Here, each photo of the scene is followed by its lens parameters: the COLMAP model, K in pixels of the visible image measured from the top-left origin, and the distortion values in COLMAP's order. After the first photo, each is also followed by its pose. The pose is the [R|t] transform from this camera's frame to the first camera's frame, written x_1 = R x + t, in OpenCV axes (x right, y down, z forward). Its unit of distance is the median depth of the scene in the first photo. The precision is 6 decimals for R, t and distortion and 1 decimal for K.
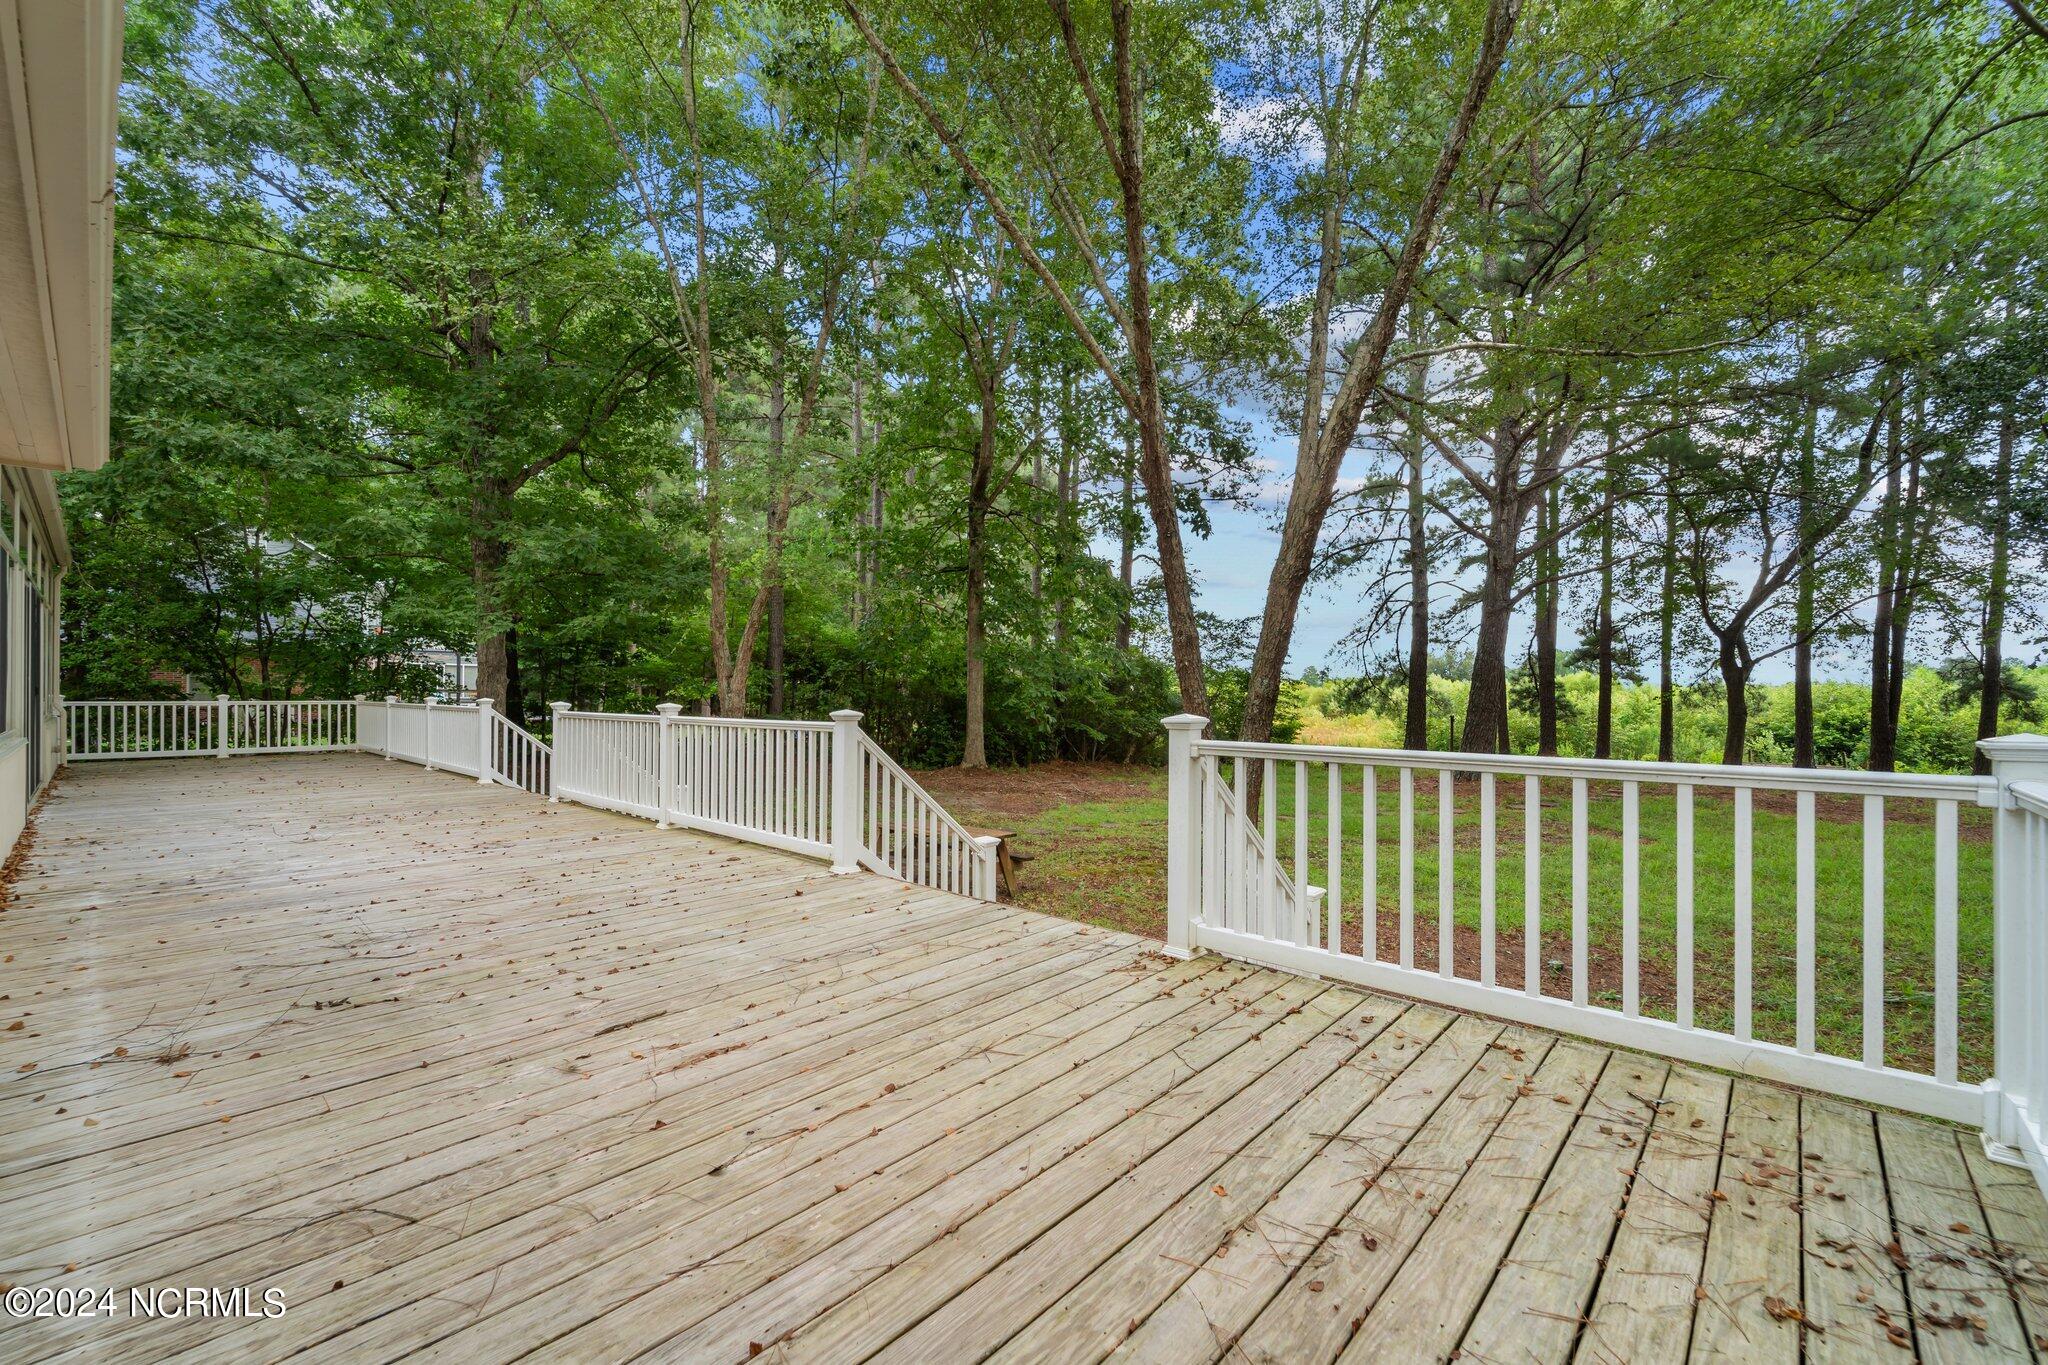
lens RADIAL K [[841.2, 0, 1010.4], [0, 841.2, 678.2], [0, 0, 1]] dist [-0.012520, -0.000716]
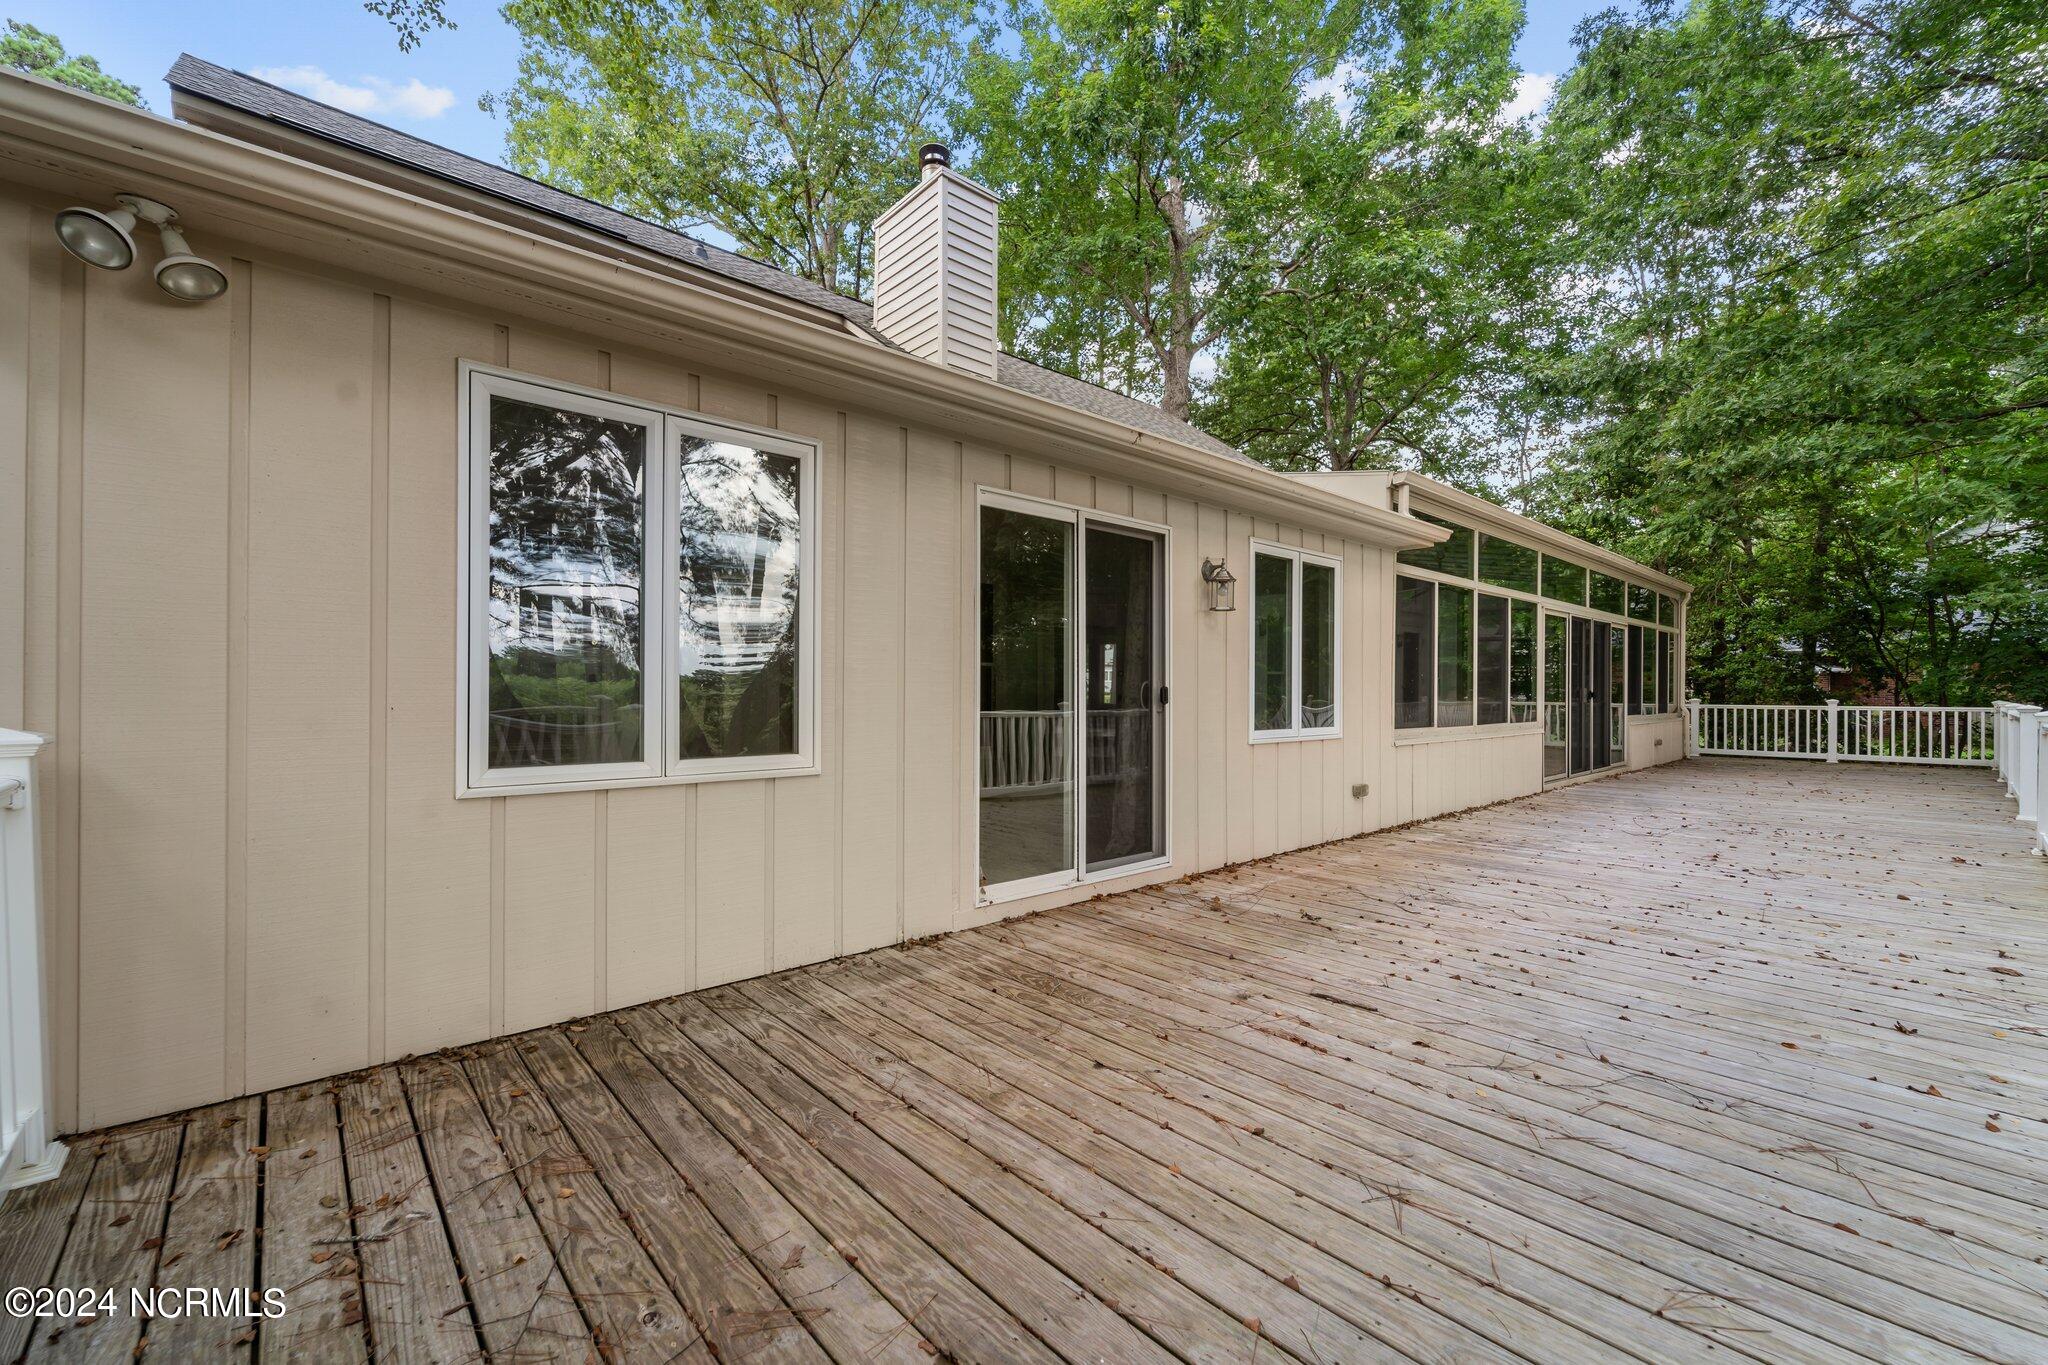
lens RADIAL K [[841.2, 0, 1039.0], [0, 841.2, 686.8], [0, 0, 1]] dist [-0.012520, -0.000716]
pose [[-0.086780, -0.006471, -0.996206, 0.649855], [0.009879, 0.999924, -0.007356, 0.013876], [0.996179, -0.010480, -0.086710, 0.710372]]
